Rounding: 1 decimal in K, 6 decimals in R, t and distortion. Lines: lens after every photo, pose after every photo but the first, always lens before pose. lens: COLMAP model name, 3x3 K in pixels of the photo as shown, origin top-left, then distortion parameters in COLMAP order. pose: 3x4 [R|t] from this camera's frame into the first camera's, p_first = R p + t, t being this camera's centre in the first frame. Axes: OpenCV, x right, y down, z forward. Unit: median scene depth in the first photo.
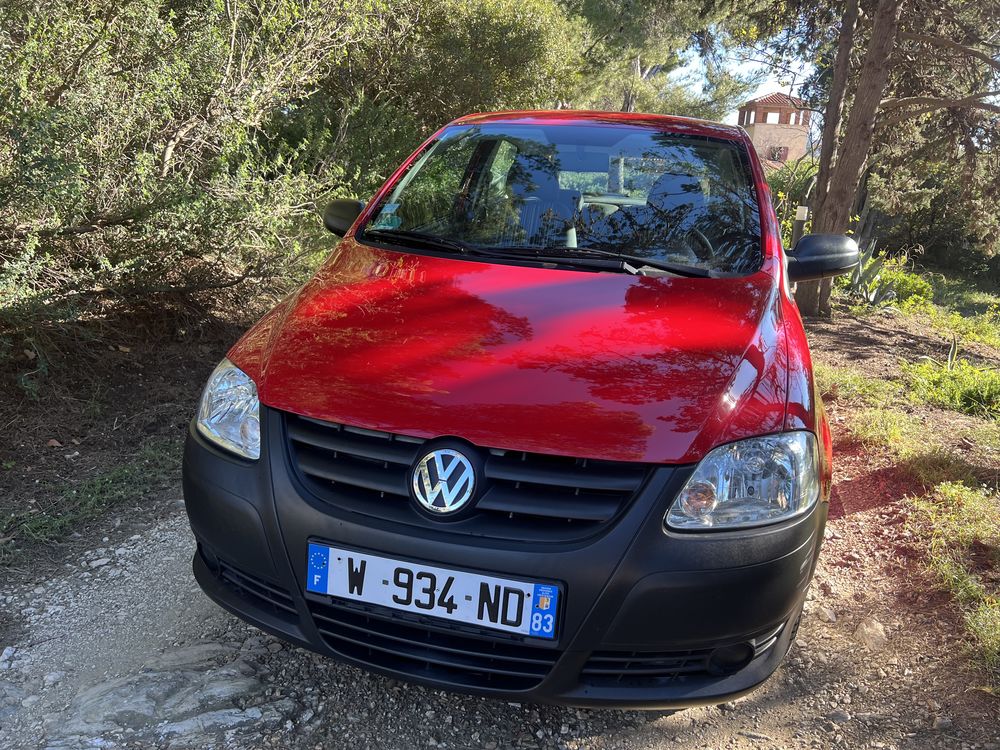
lens RADIAL K [[761.0, 0, 512.0], [0, 761.0, 375.2], [0, 0, 1]] dist [0.054294, -0.061315]
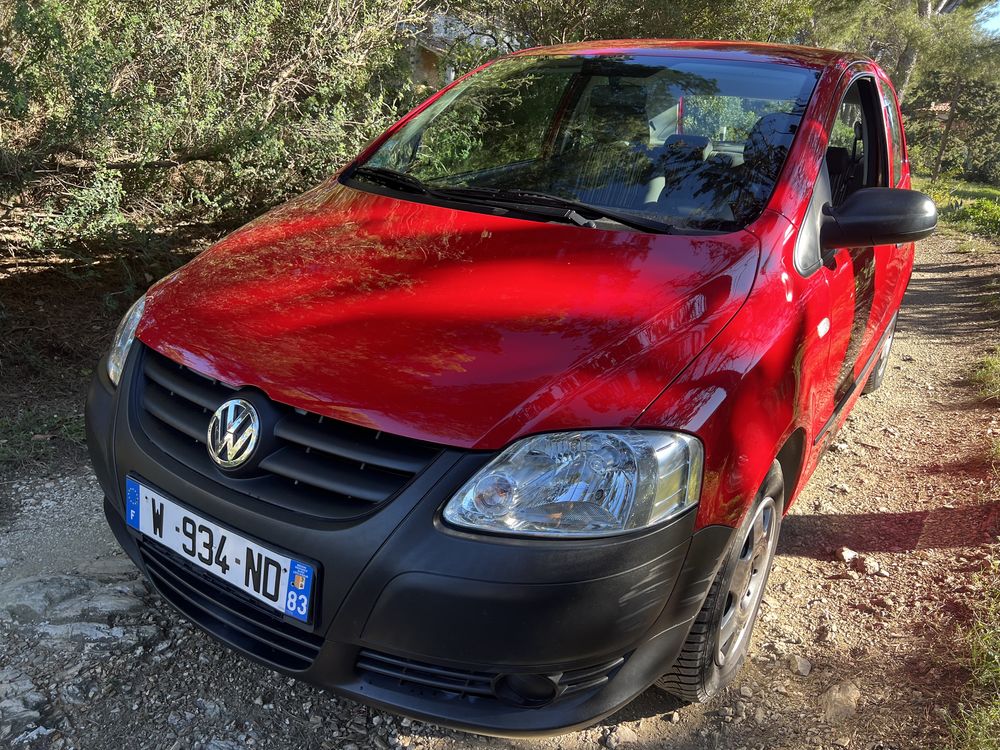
lens RADIAL K [[761.0, 0, 512.0], [0, 761.0, 375.2], [0, 0, 1]] dist [0.054294, -0.061315]
pose [[0.944852, 0.108869, -0.308871, 0.504326], [-0.092016, 0.993387, 0.068661, -0.024900], [0.314304, -0.036453, 0.948622, 0.227728]]
